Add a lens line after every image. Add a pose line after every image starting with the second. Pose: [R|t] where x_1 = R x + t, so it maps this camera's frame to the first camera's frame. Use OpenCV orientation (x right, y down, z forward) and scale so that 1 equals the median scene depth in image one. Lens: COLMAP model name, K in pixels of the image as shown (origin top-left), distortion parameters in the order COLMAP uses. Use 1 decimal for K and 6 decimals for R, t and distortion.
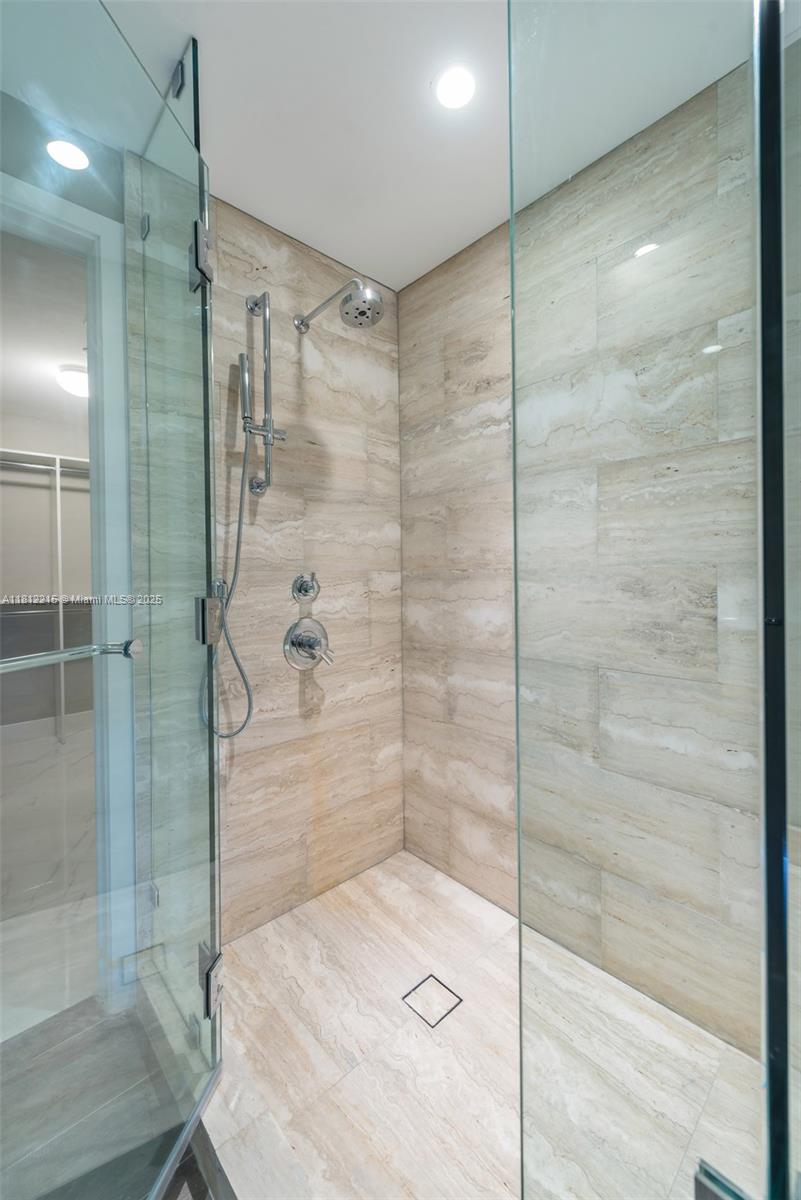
lens RADIAL K [[490.8, 0, 389.1], [0, 490.8, 576.5], [0, 0, 1]] dist [0.011735, -0.003313]
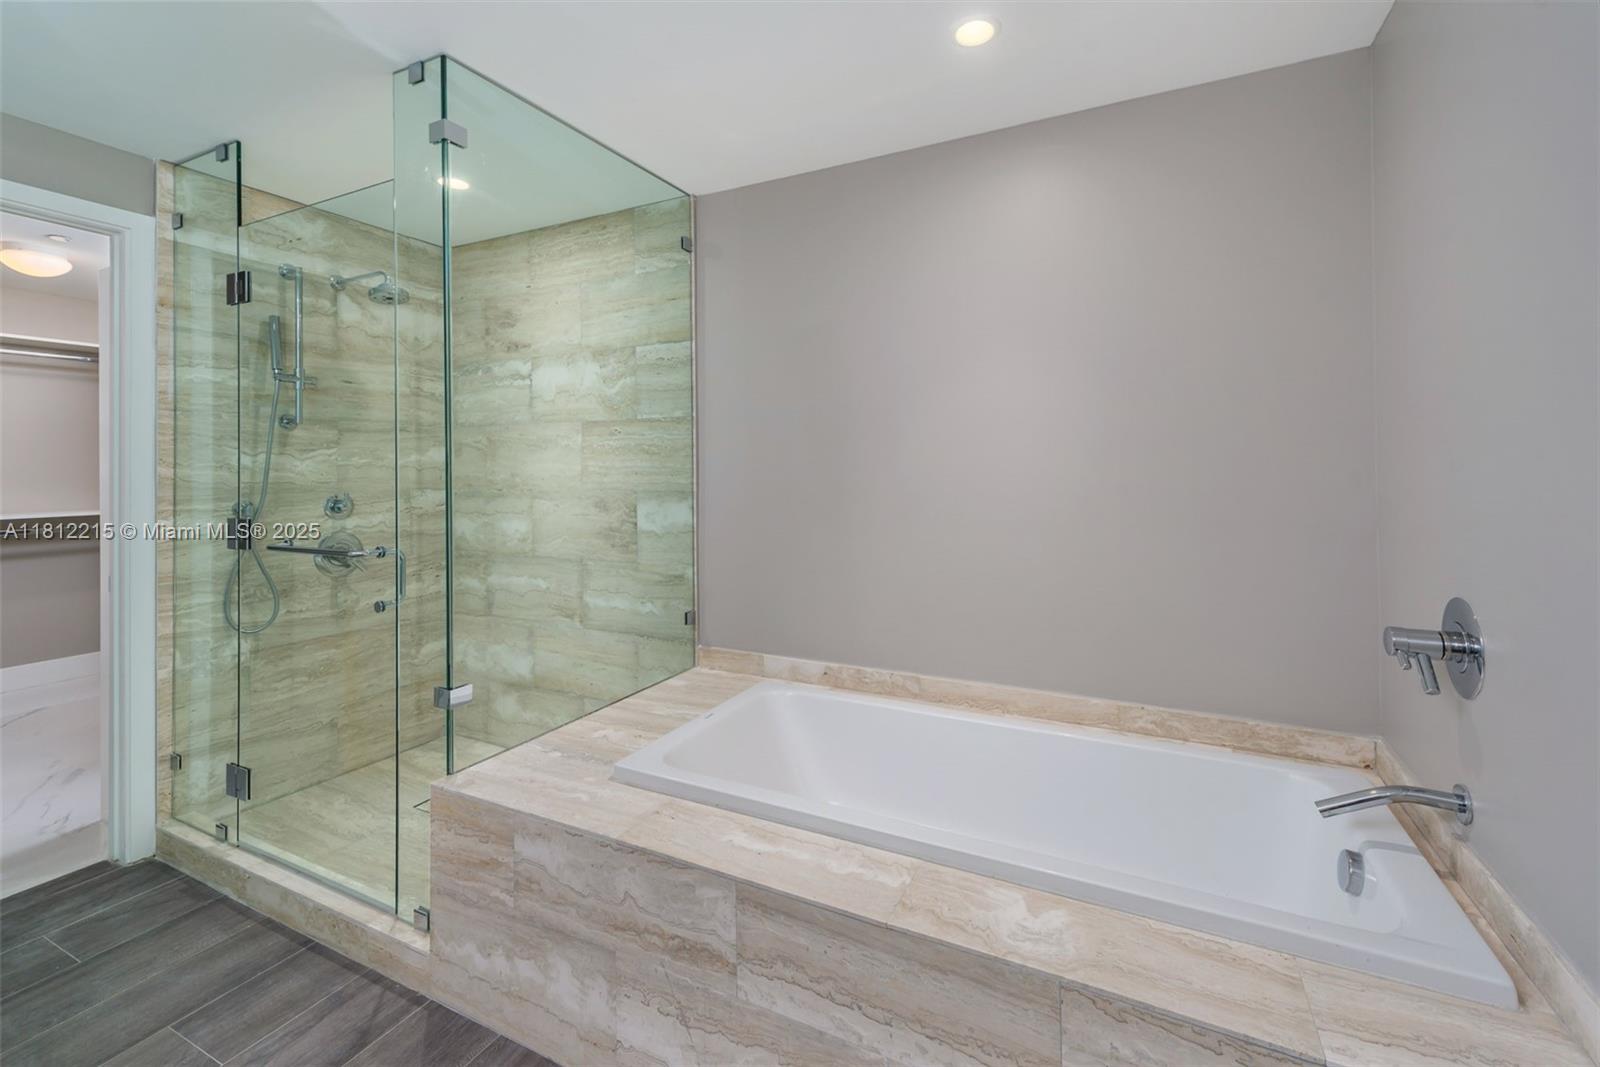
lens RADIAL K [[654.5, 0, 847.7], [0, 654.5, 468.7], [0, 0, 1]] dist [0.011735, -0.003313]
pose [[0.908479, 0.011201, 0.417780, 0.279570], [-0.008635, 0.999930, -0.008032, -0.065314], [-0.417841, 0.003689, 0.908513, -0.952656]]
